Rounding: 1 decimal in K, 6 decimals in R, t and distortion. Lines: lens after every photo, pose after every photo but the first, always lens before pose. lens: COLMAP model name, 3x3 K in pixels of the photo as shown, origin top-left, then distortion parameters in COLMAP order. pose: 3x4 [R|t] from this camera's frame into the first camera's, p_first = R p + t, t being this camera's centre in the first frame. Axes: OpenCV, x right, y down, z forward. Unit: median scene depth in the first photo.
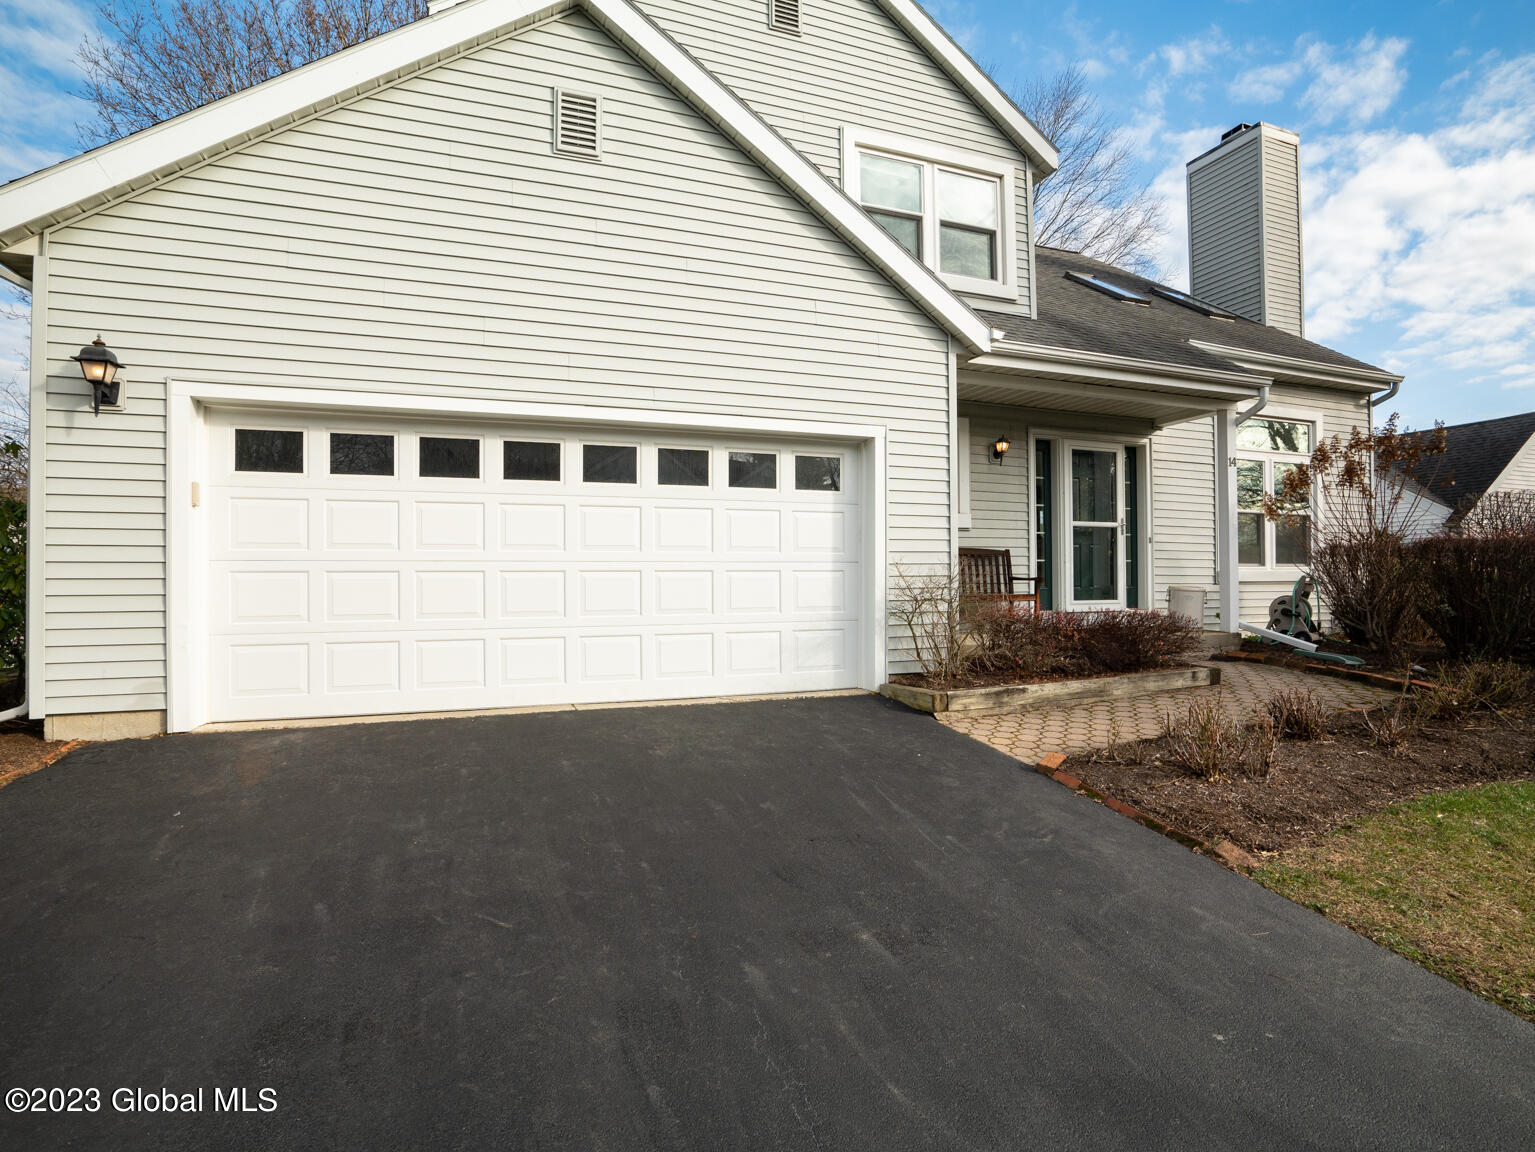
lens RADIAL K [[779.1, 0, 767.5], [0, 779.1, 576.0], [0, 0, 1]] dist [-0.060562, 0.022349]
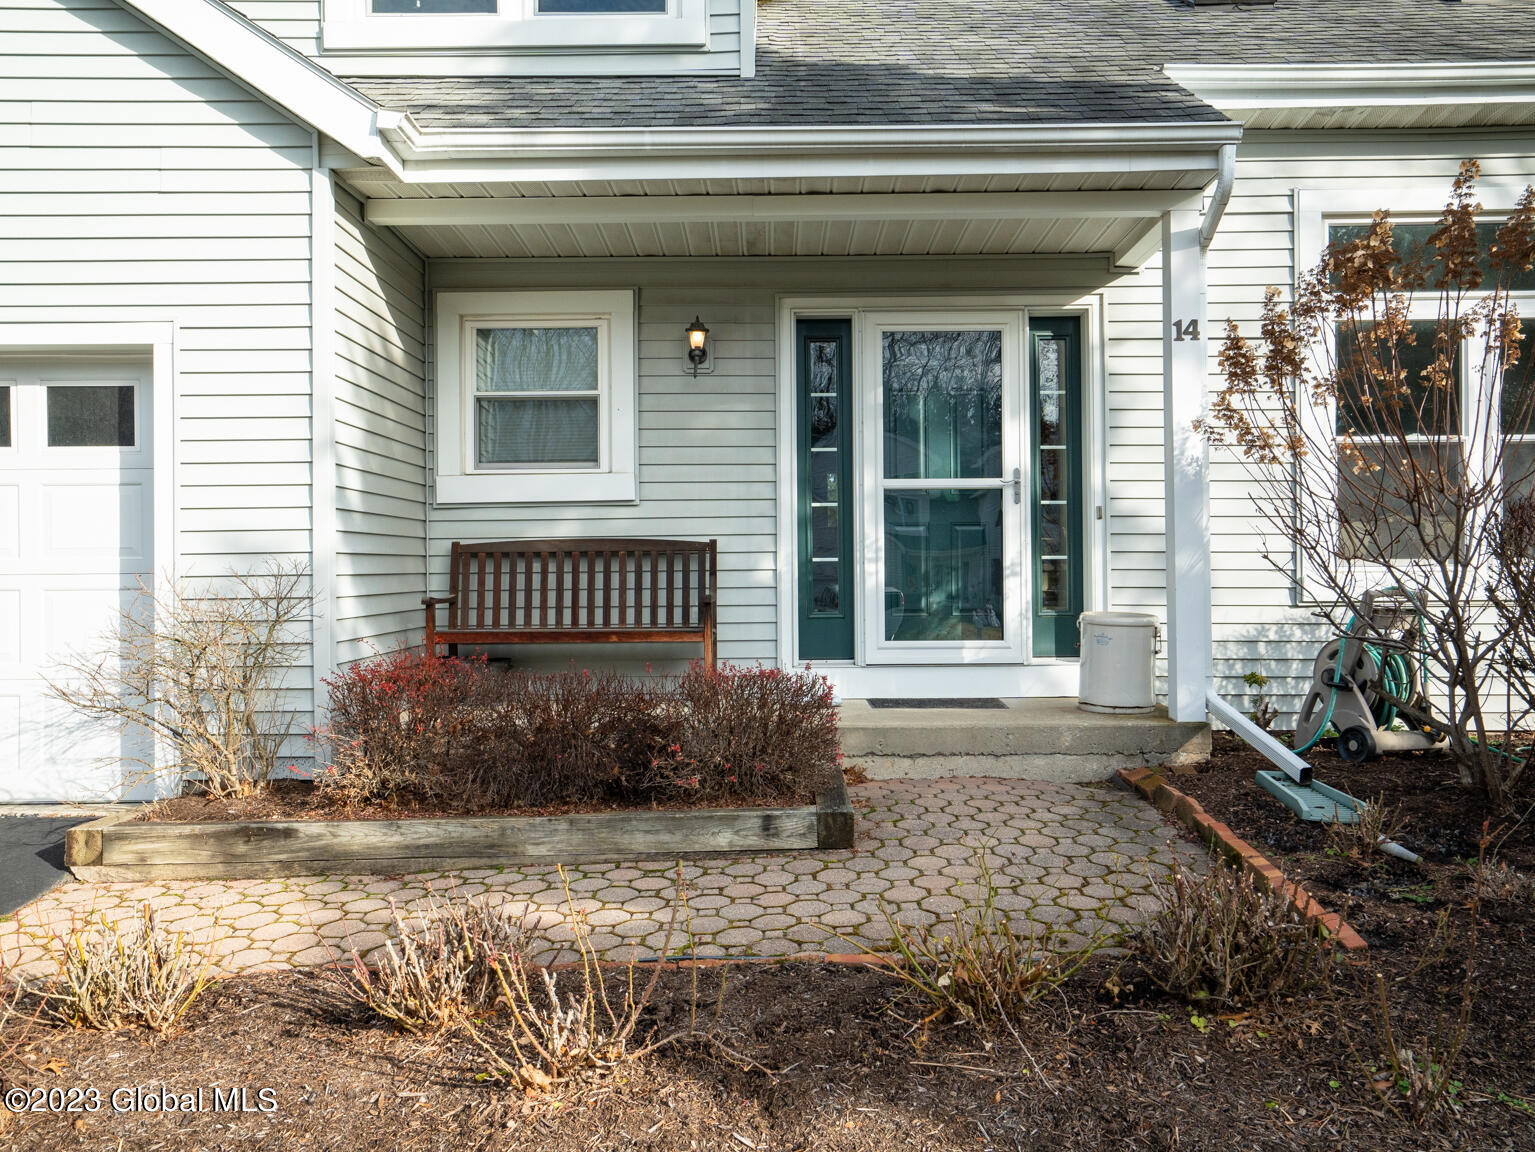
lens RADIAL K [[1194.3, 0, 767.5], [0, 1194.3, 576.0], [0, 0, 1]] dist [0.000250, 0.001602]
pose [[0.935821, -0.004866, -0.352443, 0.804008], [0.005774, 0.999982, 0.001523, -0.014700], [0.352429, -0.003461, 0.935832, 0.355204]]
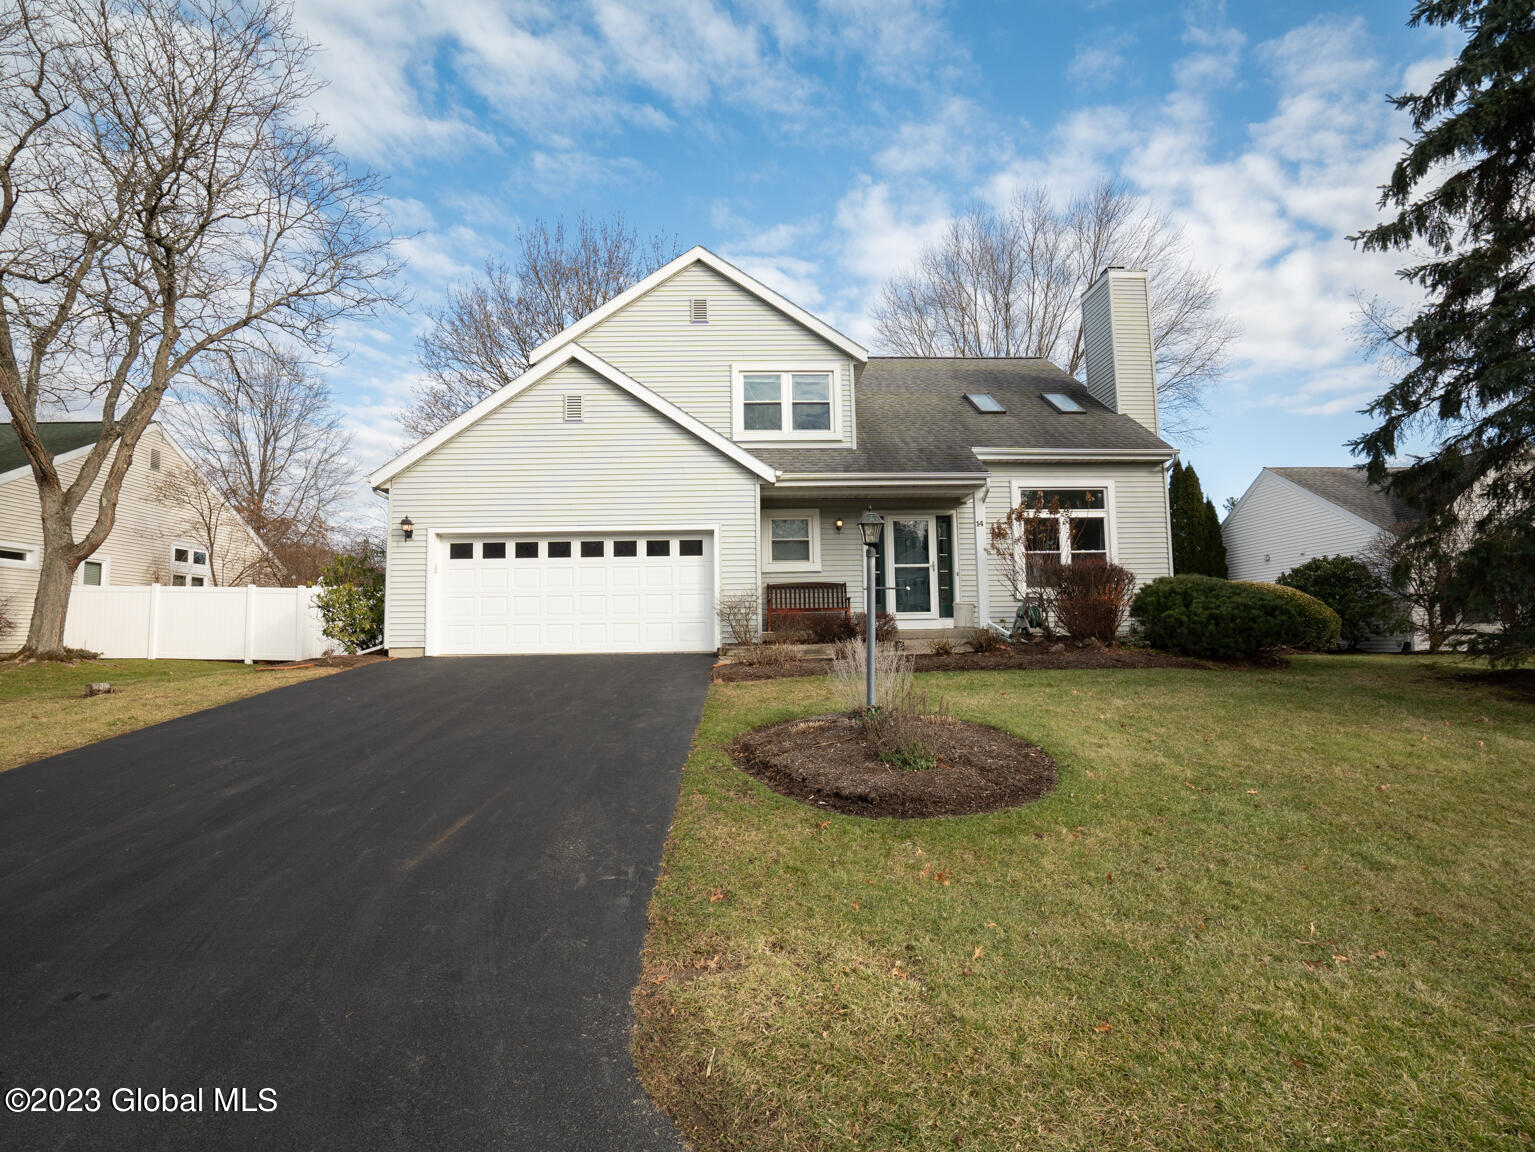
lens RADIAL K [[779.1, 0, 767.5], [0, 779.1, 576.0], [0, 0, 1]] dist [-0.060562, 0.022349]
pose [[0.949859, -0.035195, -0.310692, 0.885636], [0.012627, 0.997152, -0.074354, 0.099957], [0.312424, 0.066702, 0.947598, -0.895908]]
